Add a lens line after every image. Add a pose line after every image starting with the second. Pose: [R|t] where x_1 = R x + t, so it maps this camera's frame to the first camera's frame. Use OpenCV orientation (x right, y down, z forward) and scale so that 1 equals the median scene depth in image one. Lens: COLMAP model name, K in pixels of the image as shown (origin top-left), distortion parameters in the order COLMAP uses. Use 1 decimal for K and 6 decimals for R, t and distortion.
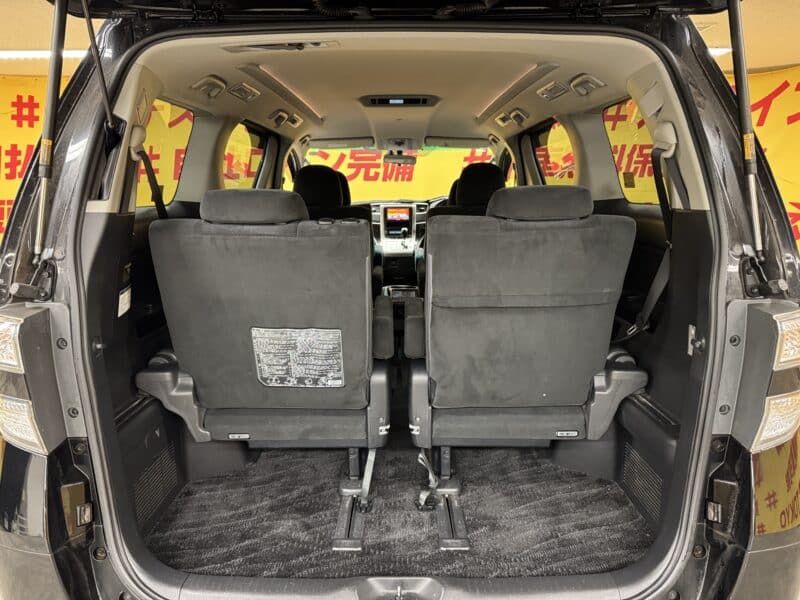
lens RADIAL K [[562.5, 0, 402.1], [0, 562.5, 303.4], [0, 0, 1]] dist [0.014019, -0.021348]
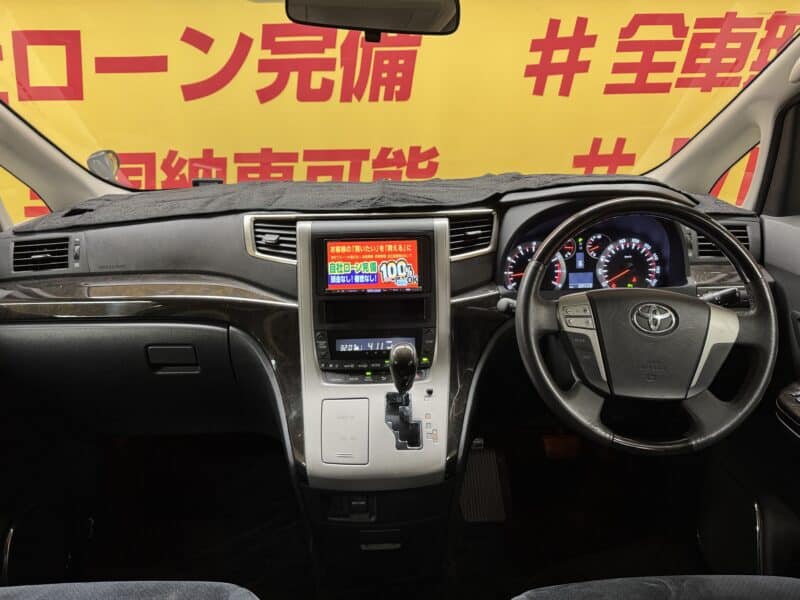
lens RADIAL K [[562.5, 0, 402.1], [0, 562.5, 303.4], [0, 0, 1]] dist [0.014019, -0.021348]
pose [[0.999567, -0.018755, 0.022690, -0.002308], [0.015308, 0.989525, 0.143551, -0.513024], [-0.025145, -0.143141, 0.989383, 2.241701]]
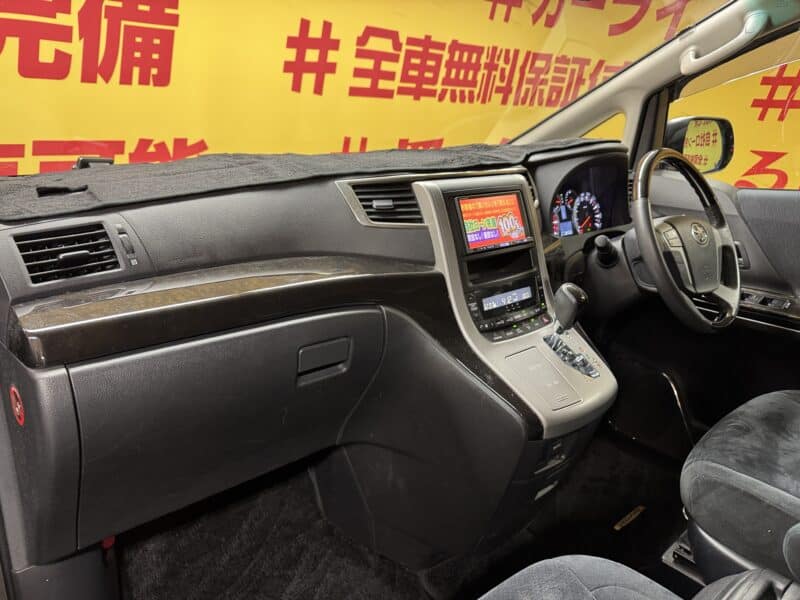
lens RADIAL K [[565.5, 0, 403.8], [0, 565.5, 295.4], [0, 0, 1]] dist [0.005246, -0.022190]
pose [[0.744248, -0.168517, 0.646295, -0.556855], [0.098966, 0.984790, 0.142811, -0.481433], [-0.660531, -0.042326, 0.749605, 2.473522]]
